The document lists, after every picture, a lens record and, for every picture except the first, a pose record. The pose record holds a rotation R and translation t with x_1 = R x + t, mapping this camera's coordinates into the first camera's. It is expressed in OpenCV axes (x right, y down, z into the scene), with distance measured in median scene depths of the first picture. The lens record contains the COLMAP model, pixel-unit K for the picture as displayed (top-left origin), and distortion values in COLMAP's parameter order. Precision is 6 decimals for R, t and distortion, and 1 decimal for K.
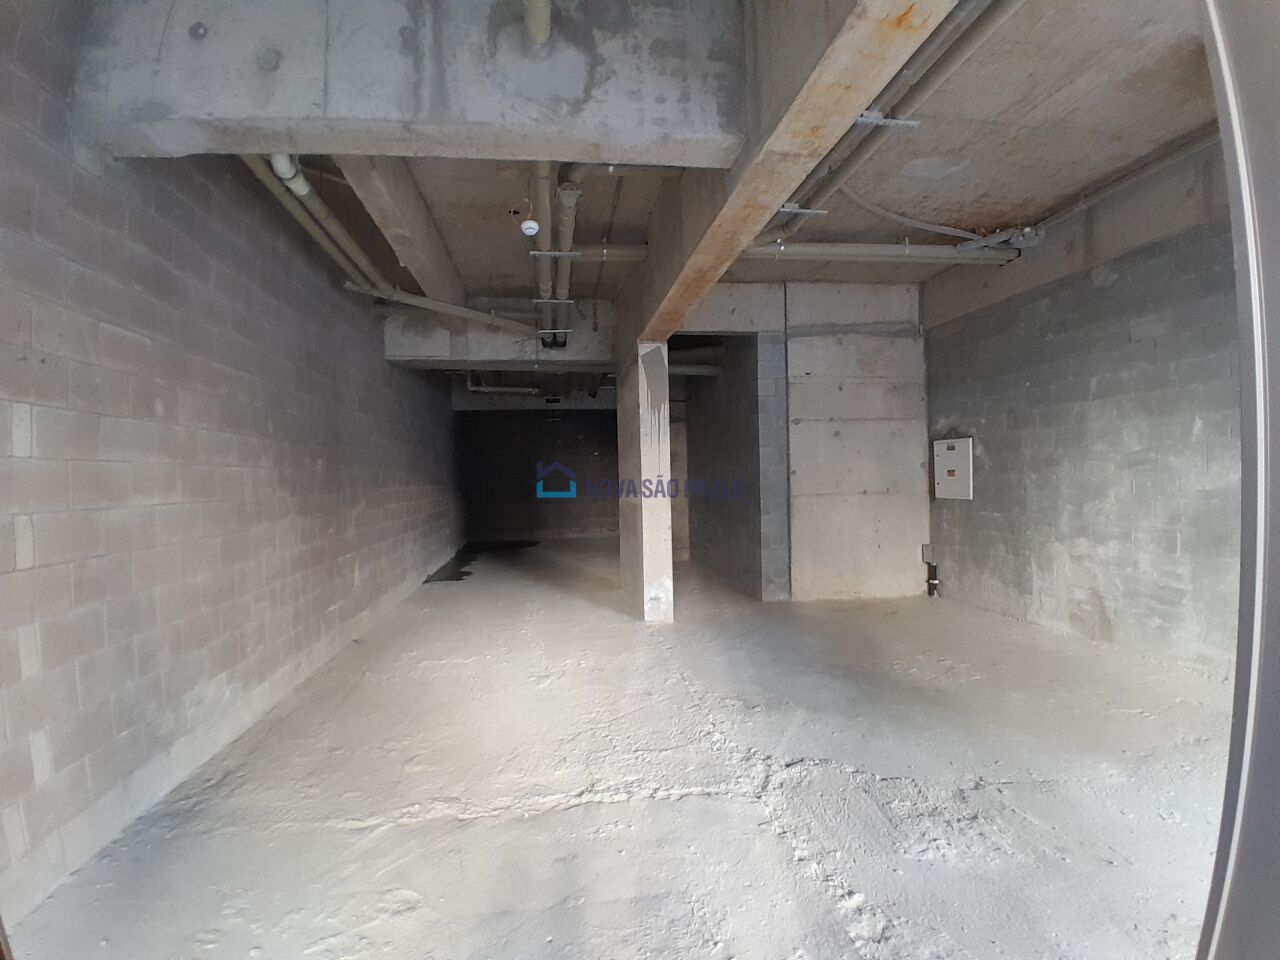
lens RADIAL K [[641.8, 0, 634.5], [0, 641.8, 483.7], [0, 0, 1]] dist [-0.001880, -0.039286]
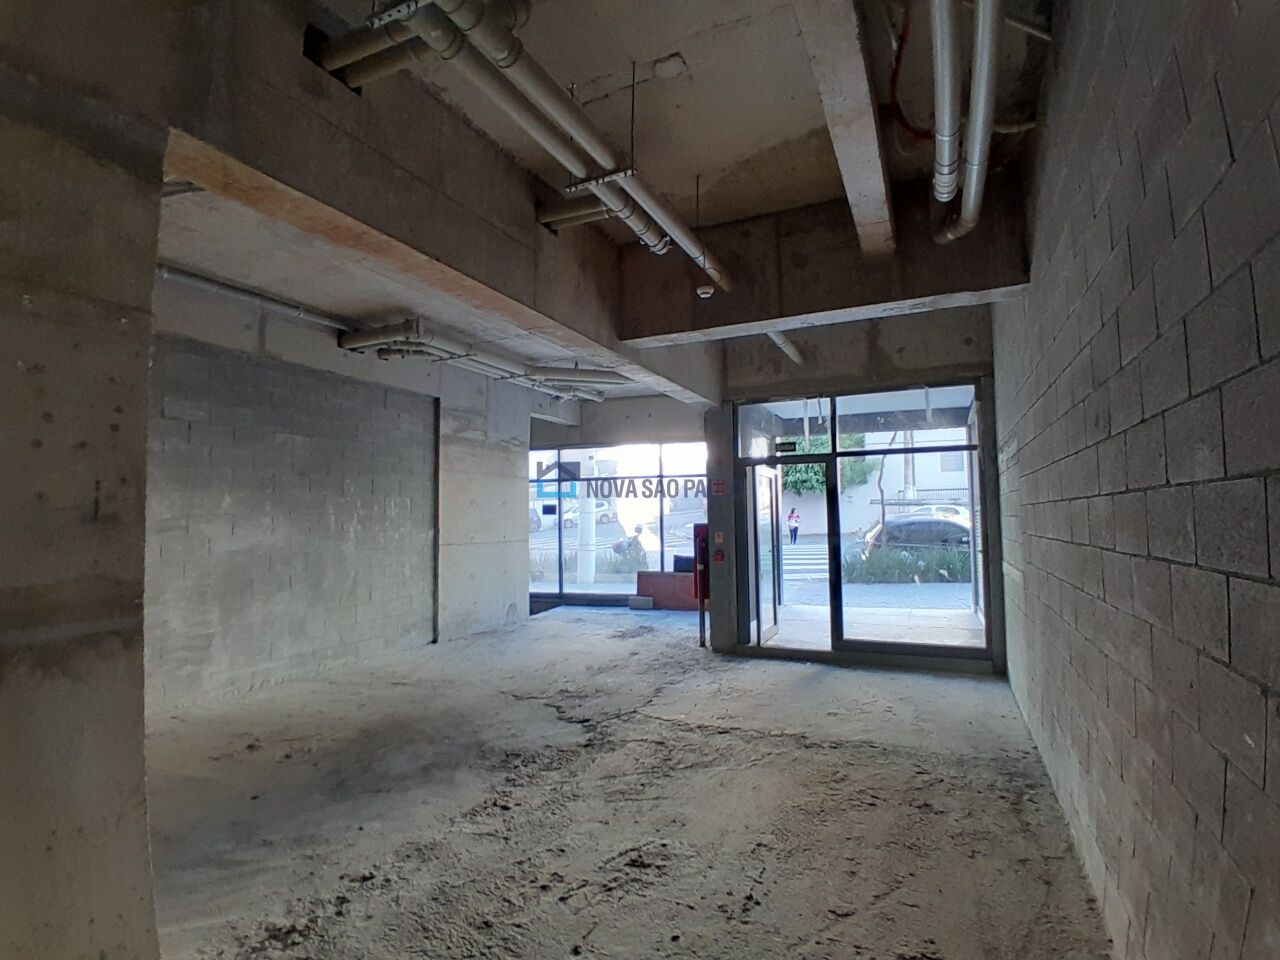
lens RADIAL K [[641.8, 0, 634.5], [0, 641.8, 483.7], [0, 0, 1]] dist [-0.001880, -0.039286]
pose [[-0.844873, 0.060572, 0.531526, -0.388624], [0.035857, 0.997747, -0.056708, -0.017569], [-0.533763, -0.028852, -0.845142, 1.255822]]
